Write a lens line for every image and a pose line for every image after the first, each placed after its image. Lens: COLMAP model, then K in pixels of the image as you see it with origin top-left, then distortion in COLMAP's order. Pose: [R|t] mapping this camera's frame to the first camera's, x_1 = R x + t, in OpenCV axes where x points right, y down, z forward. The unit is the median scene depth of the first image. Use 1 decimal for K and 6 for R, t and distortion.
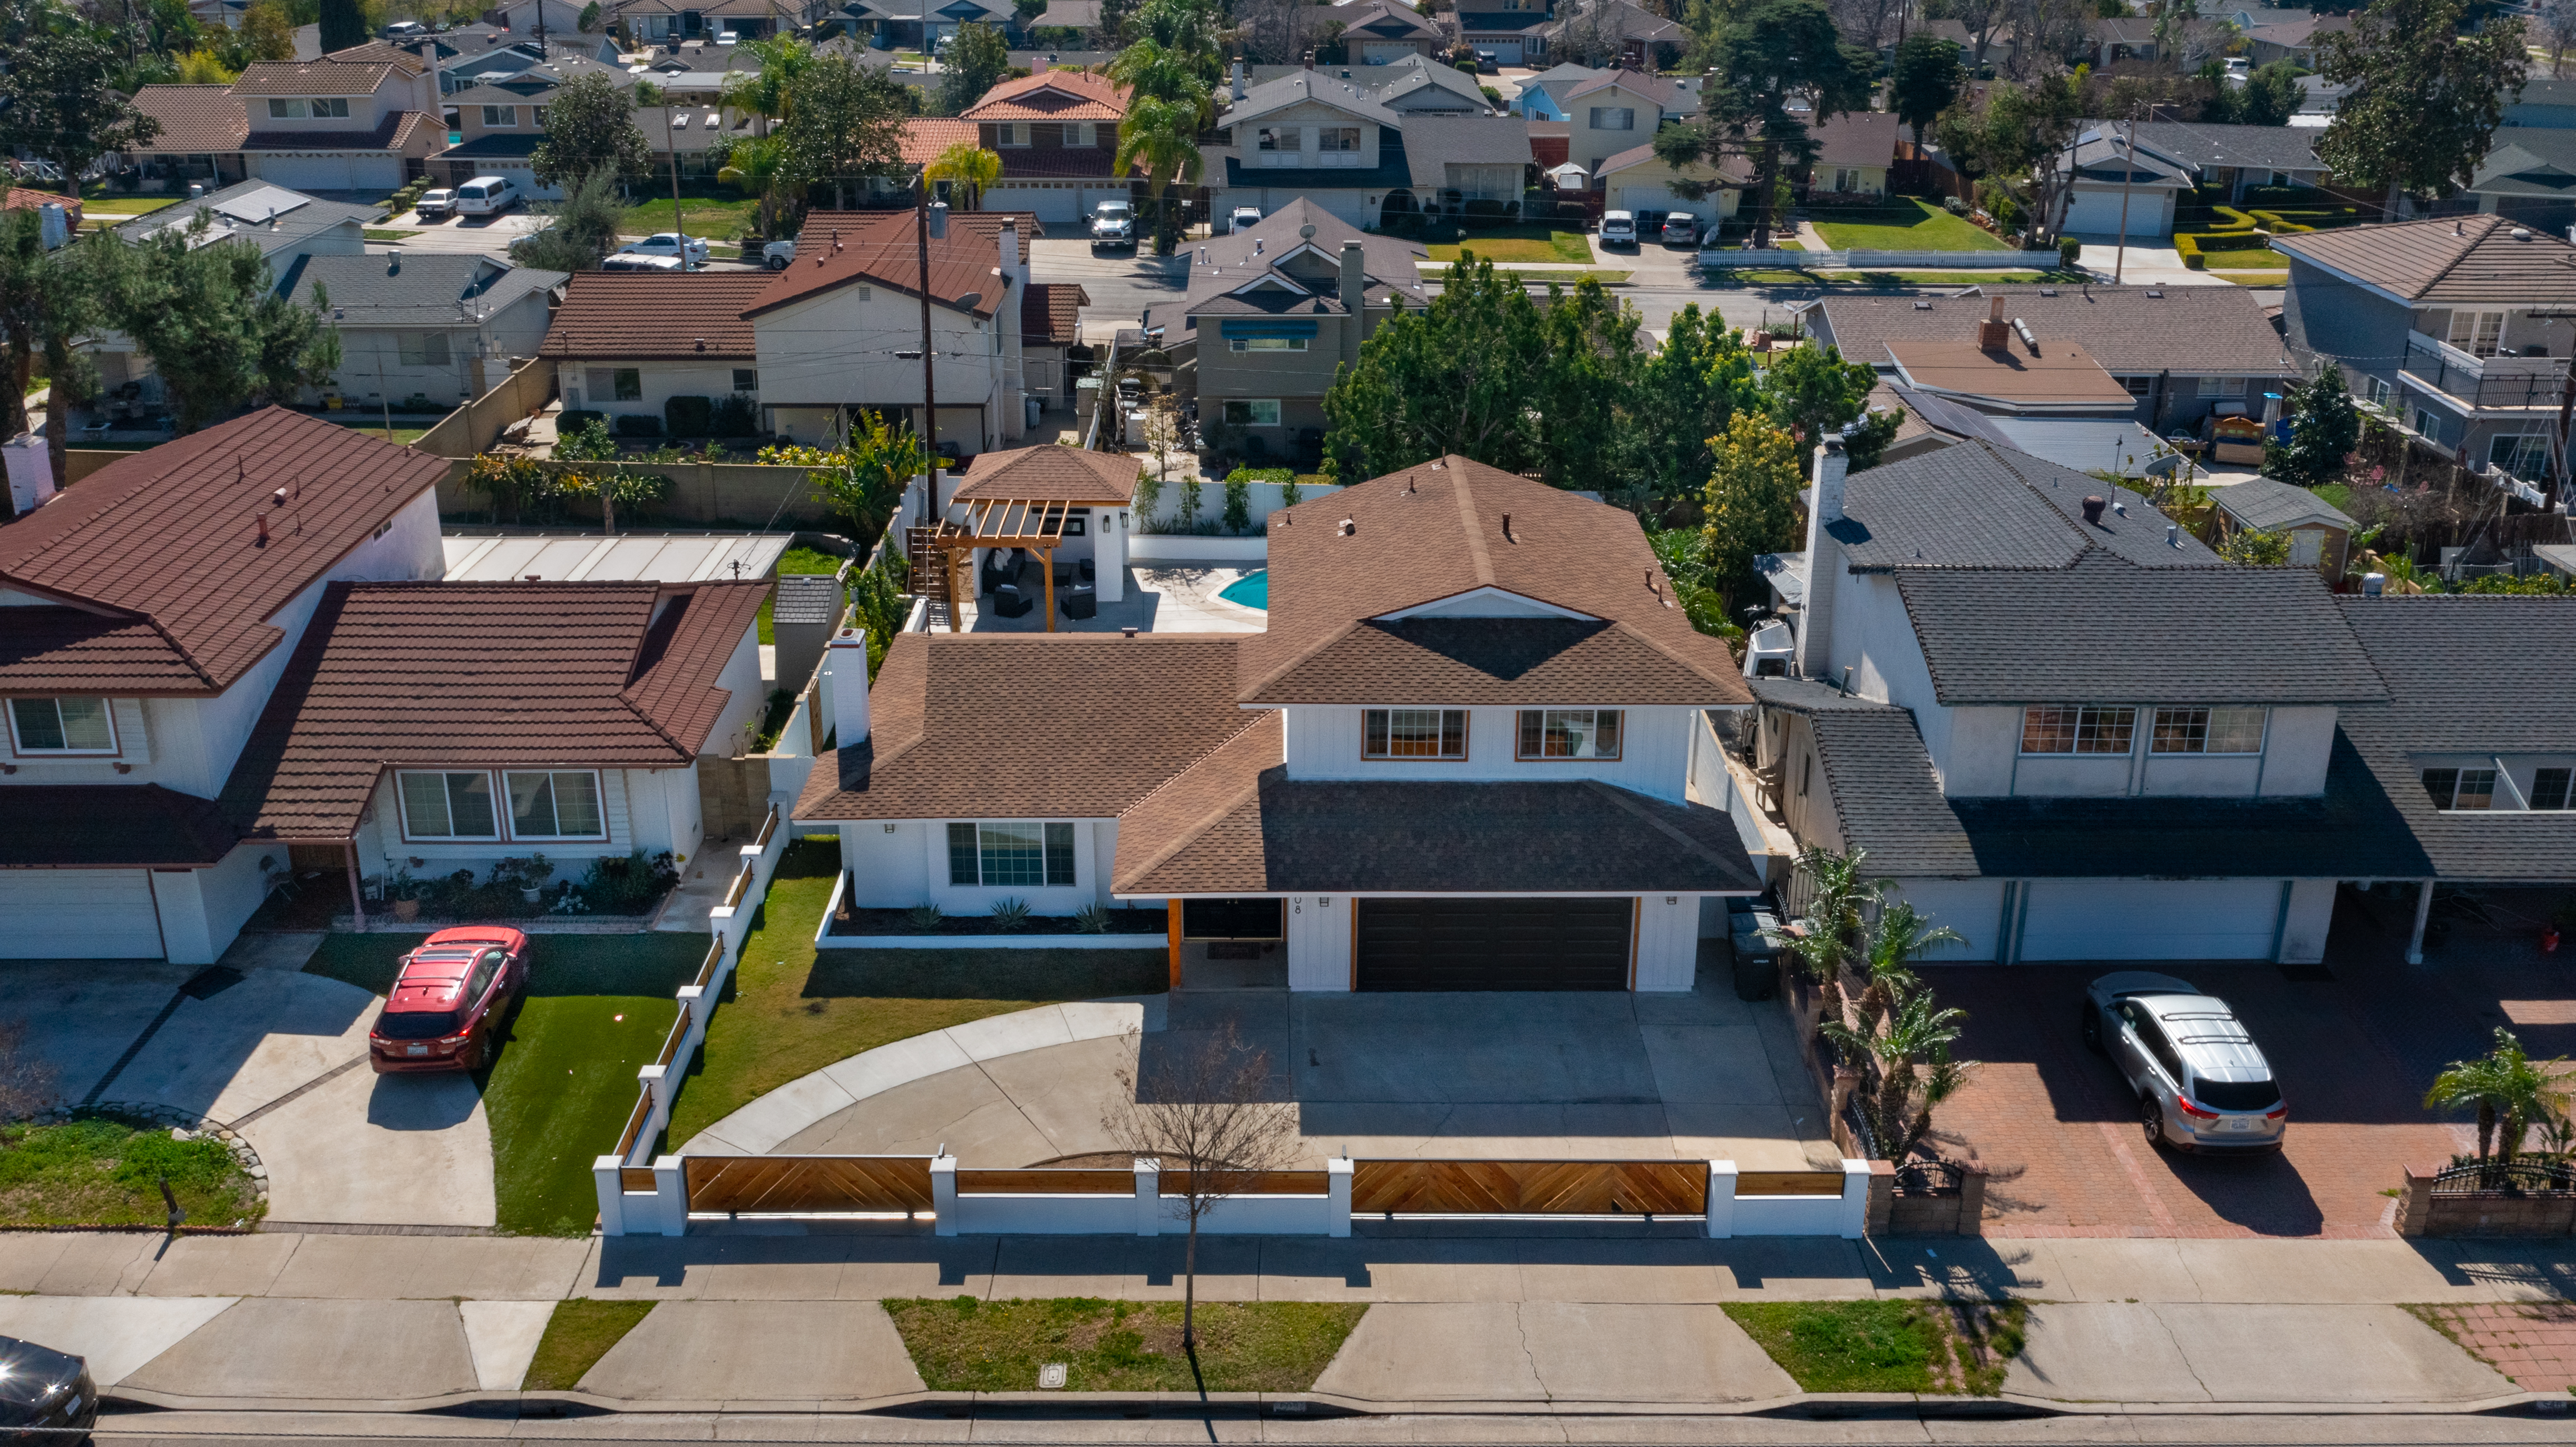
lens RADIAL K [[2289.0, 0, 1291.8], [0, 2289.0, 645.1], [0, 0, 1]] dist [-0.031178, 0.016654]
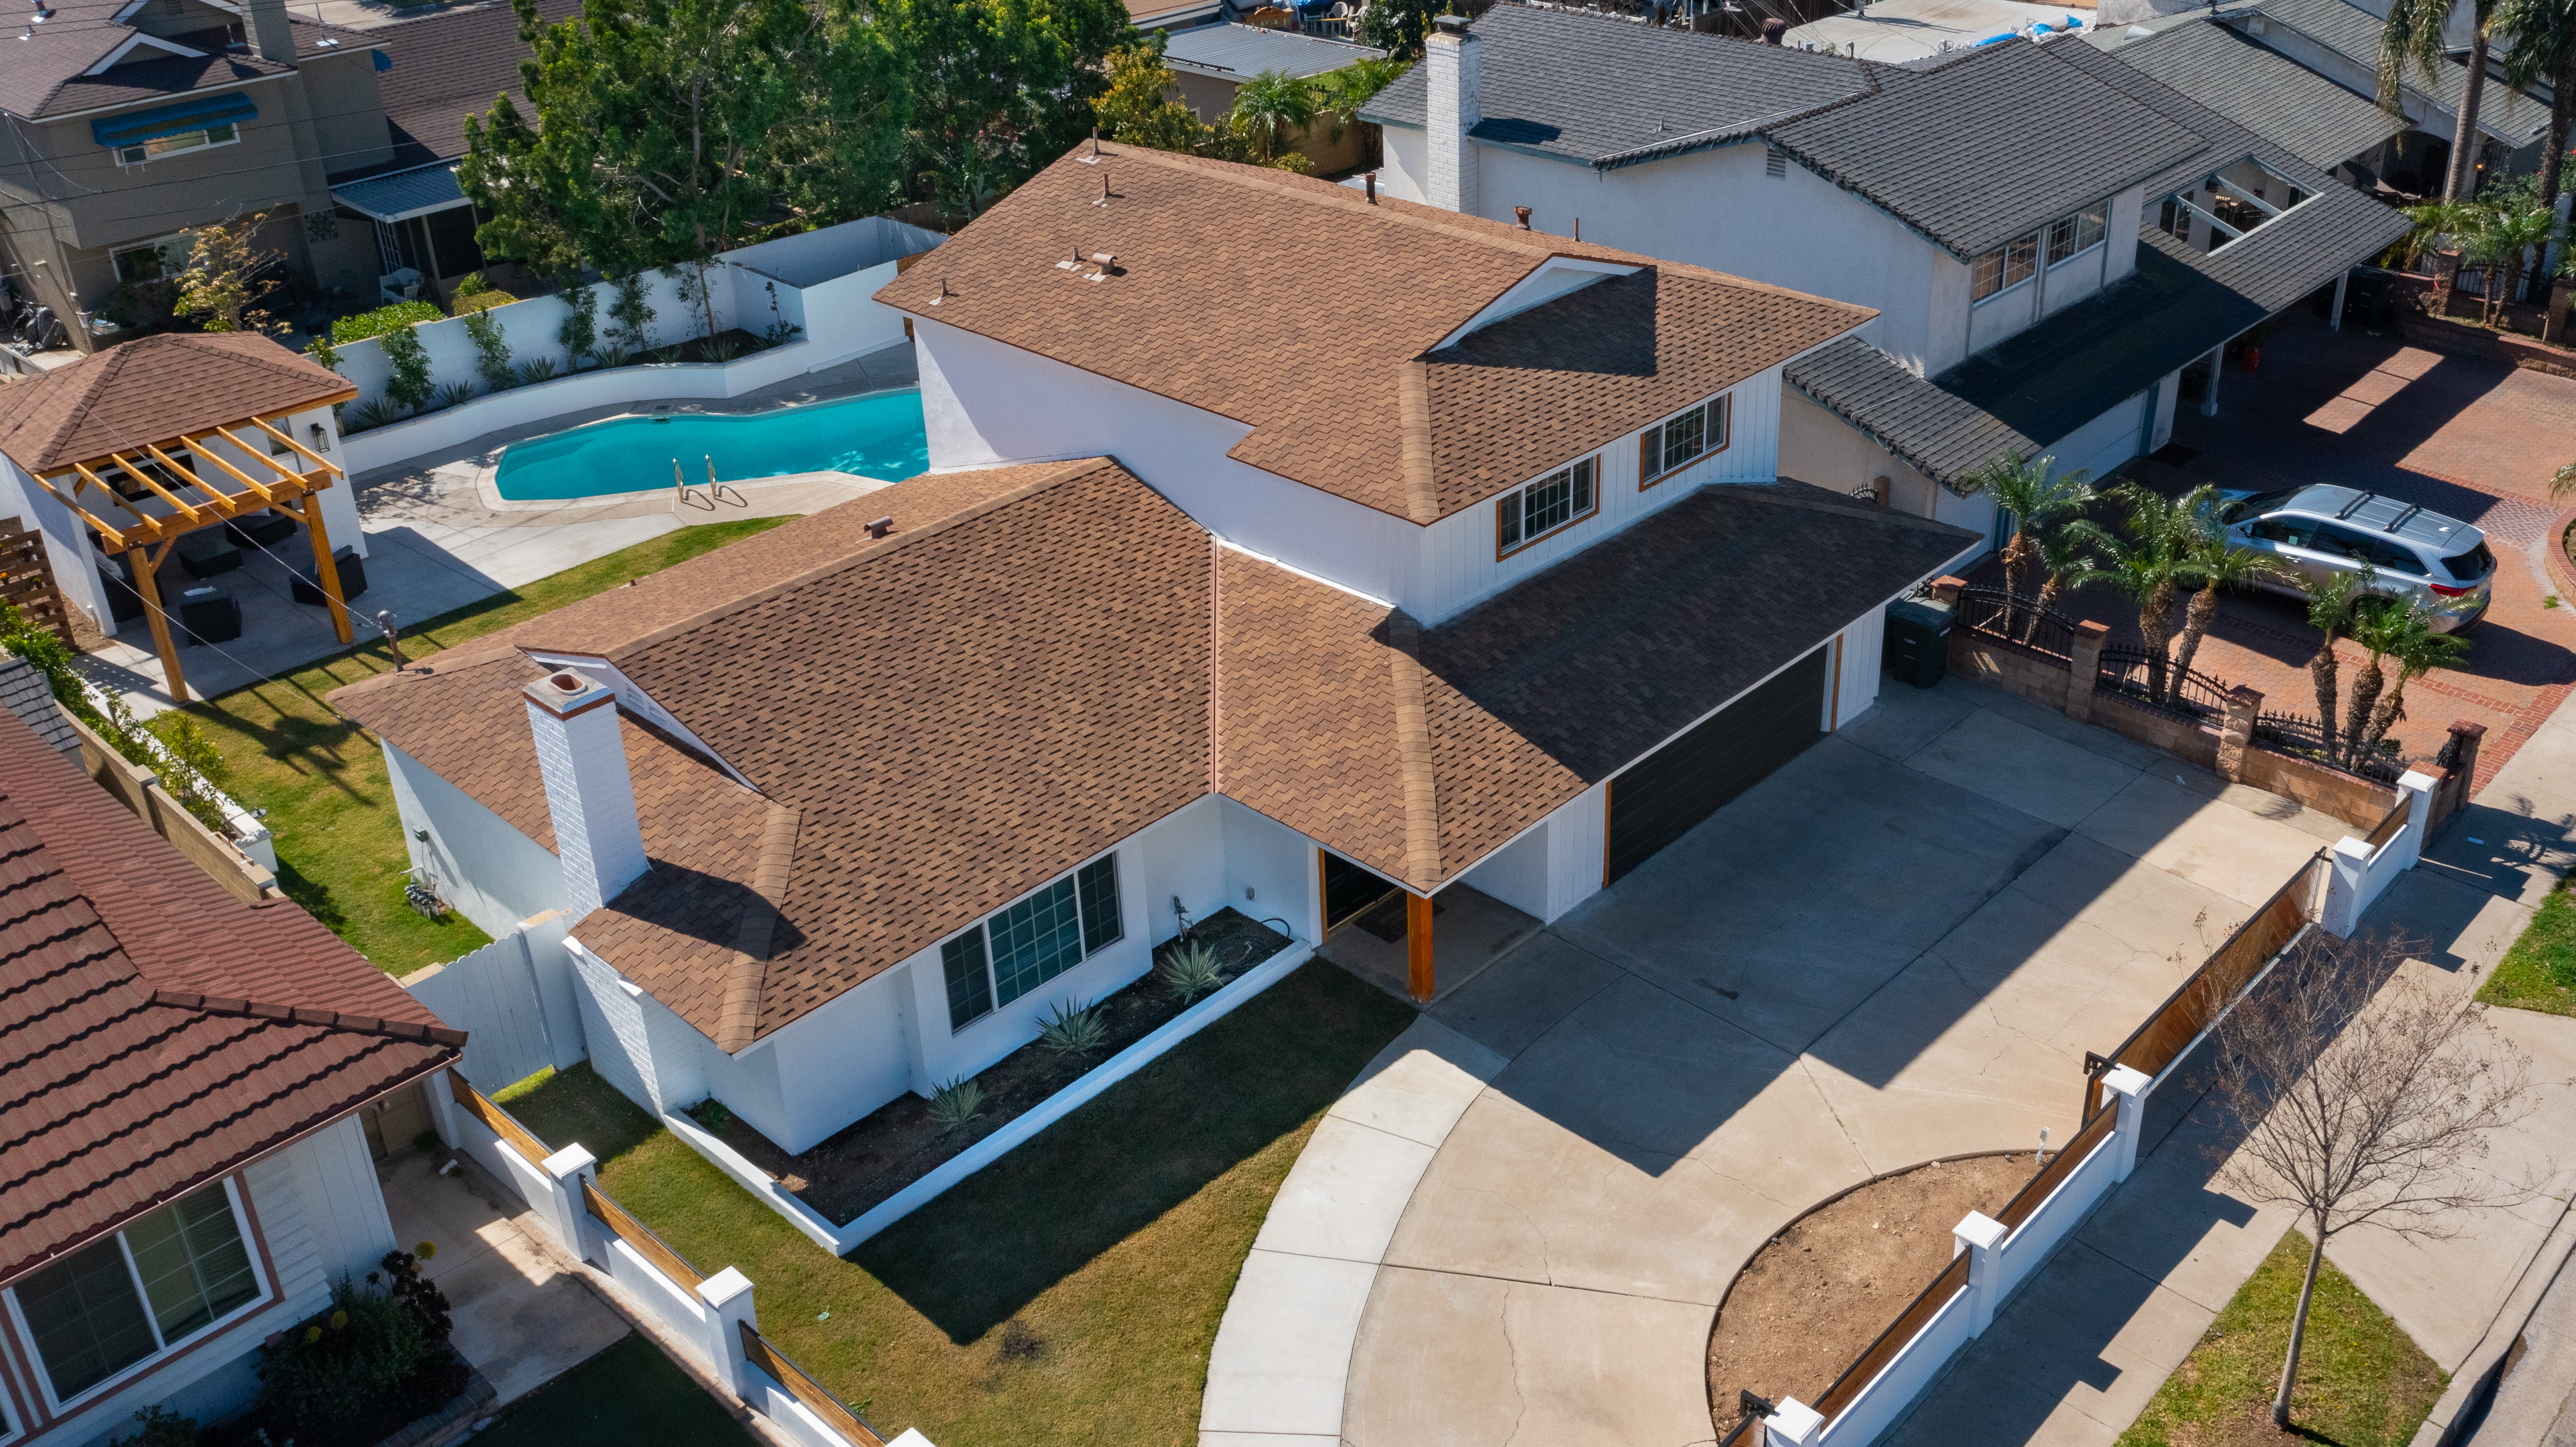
lens RADIAL K [[2272.0, 0, 1425.8], [0, 2272.0, 645.1], [0, 0, 1]] dist [-0.022270, 0.005108]
pose [[0.672793, -0.349002, 0.652339, -0.424014], [0.274134, 0.936578, 0.218340, -0.076186], [-0.687168, 0.031931, 0.725797, 0.556206]]
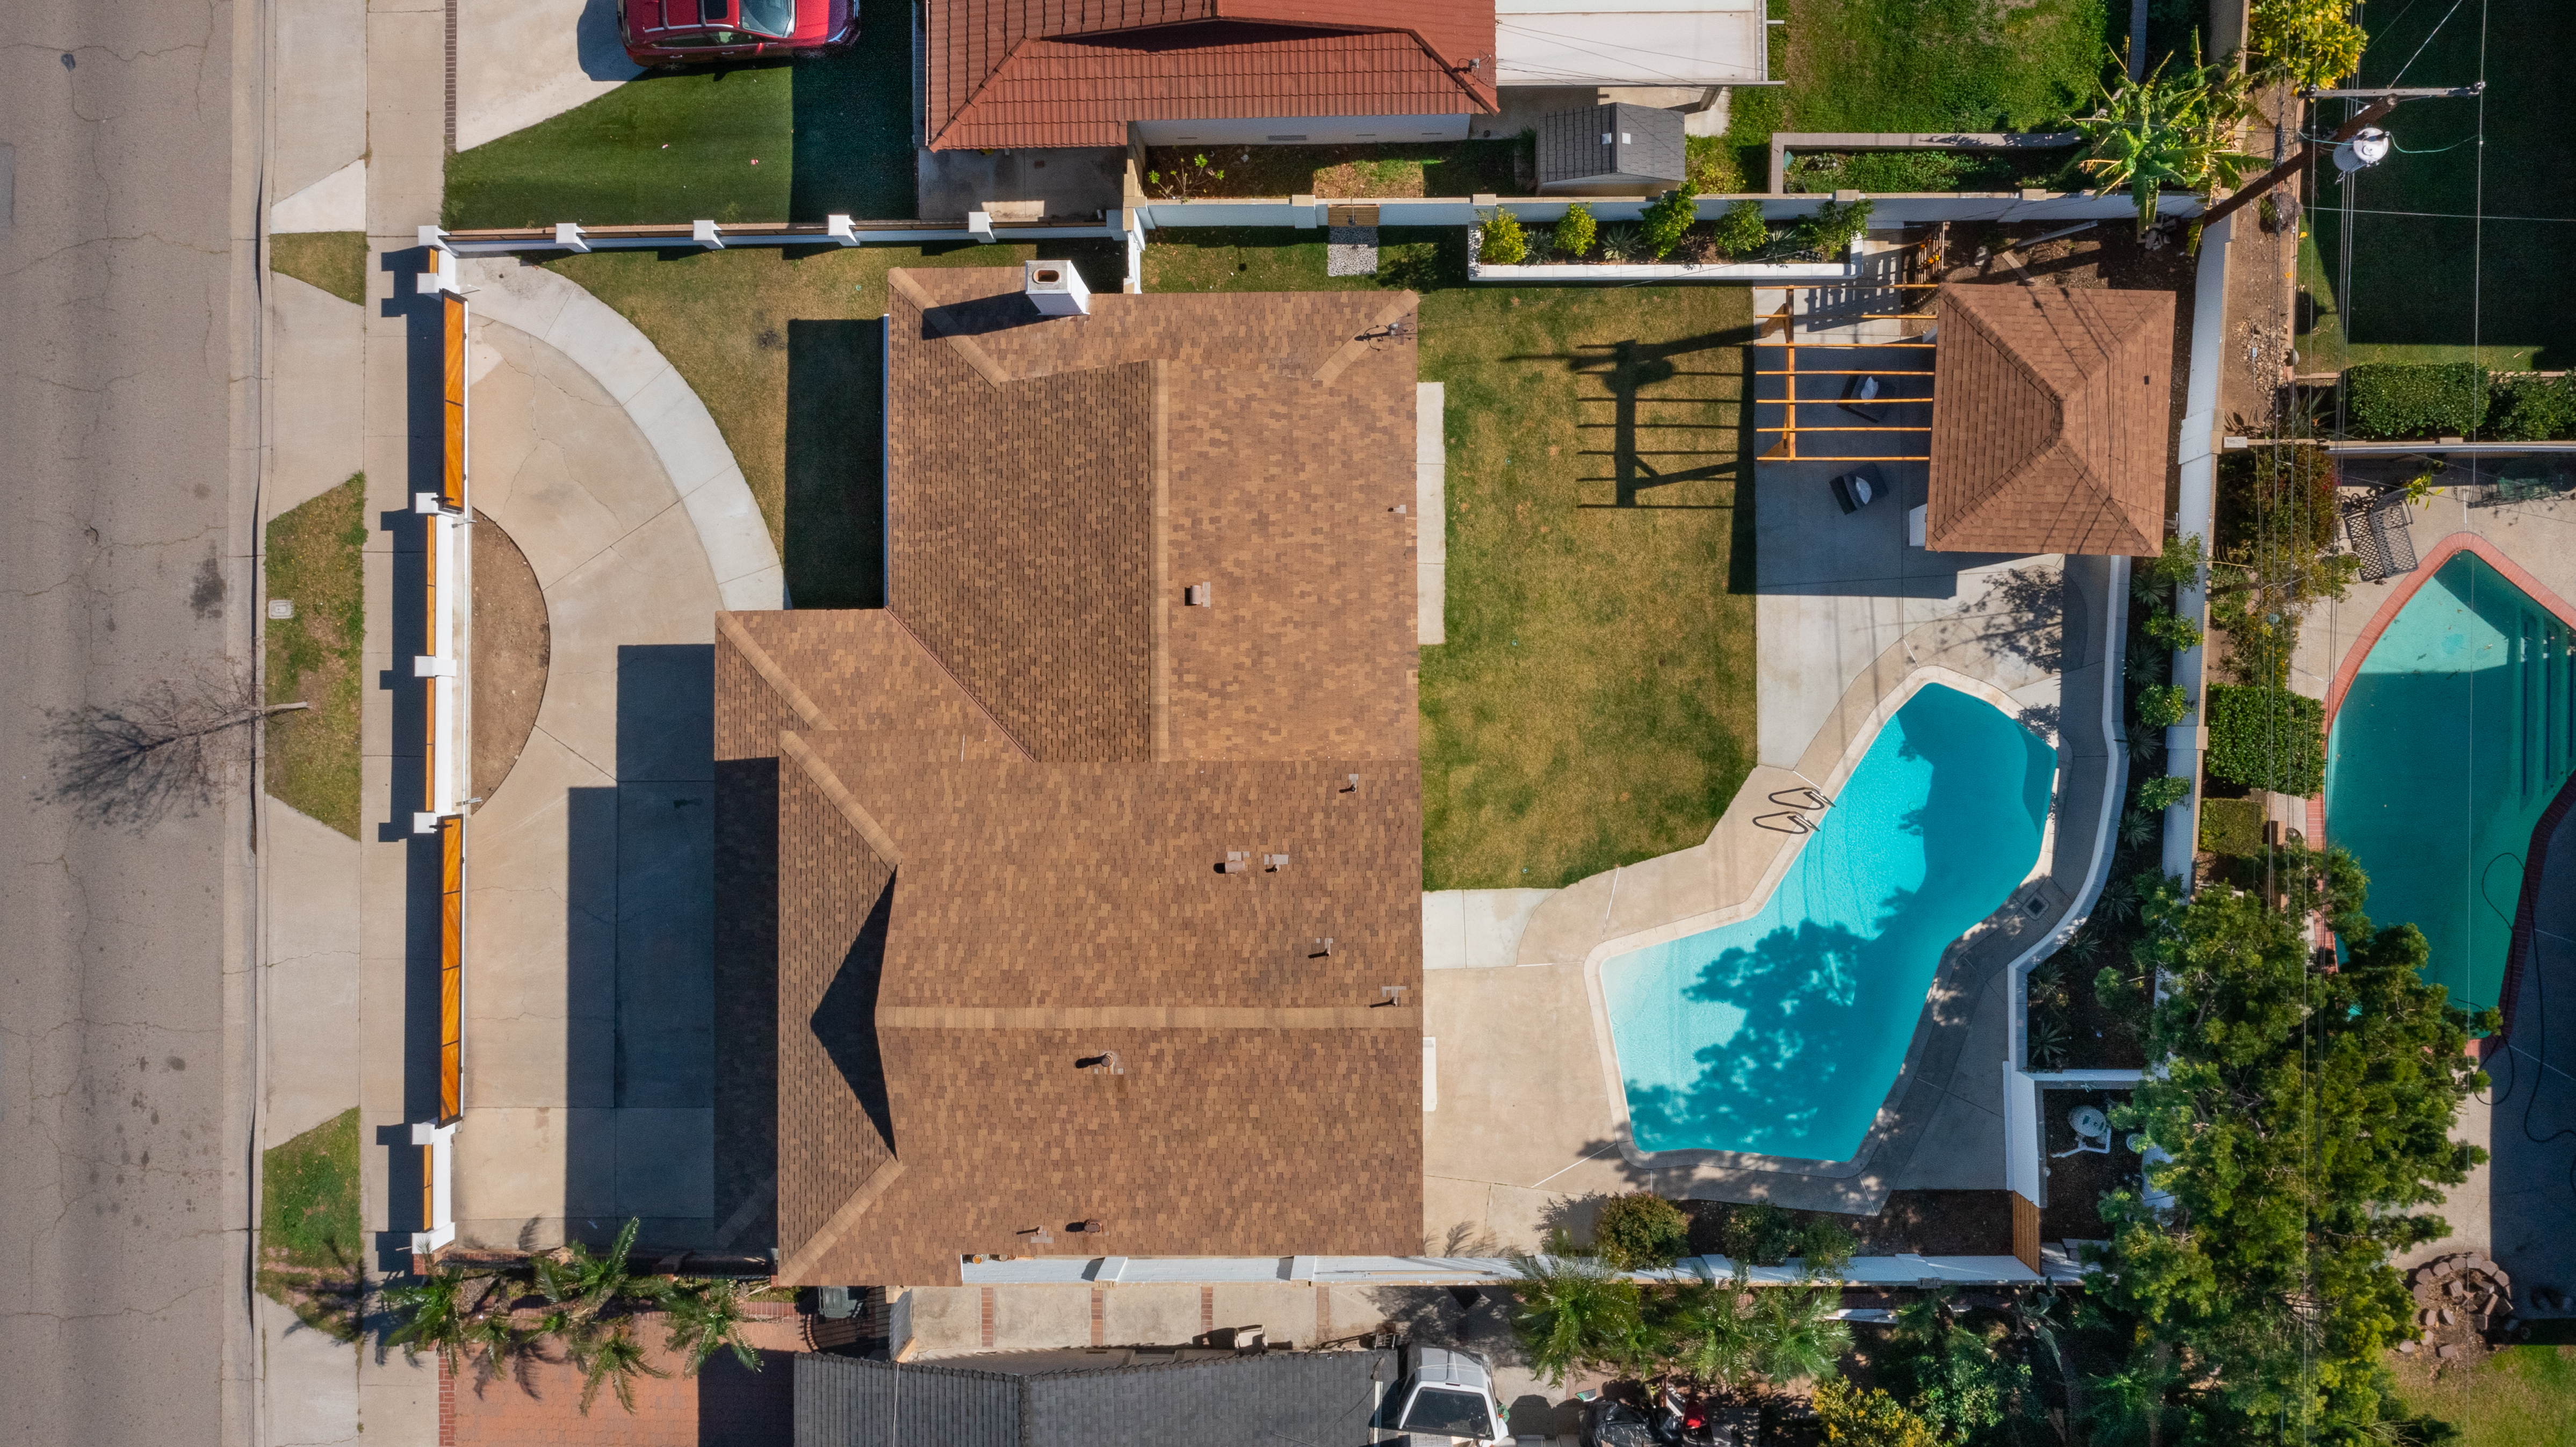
lens RADIAL K [[2288.9, 0, 1291.8], [0, 2288.9, 645.1], [0, 0, 1]] dist [-0.031178, 0.016654]
pose [[-0.003095, 0.999261, -0.038318, -0.024334], [-0.318909, 0.035331, 0.947127, -0.925775], [0.947780, 0.015151, 0.318564, 0.888561]]
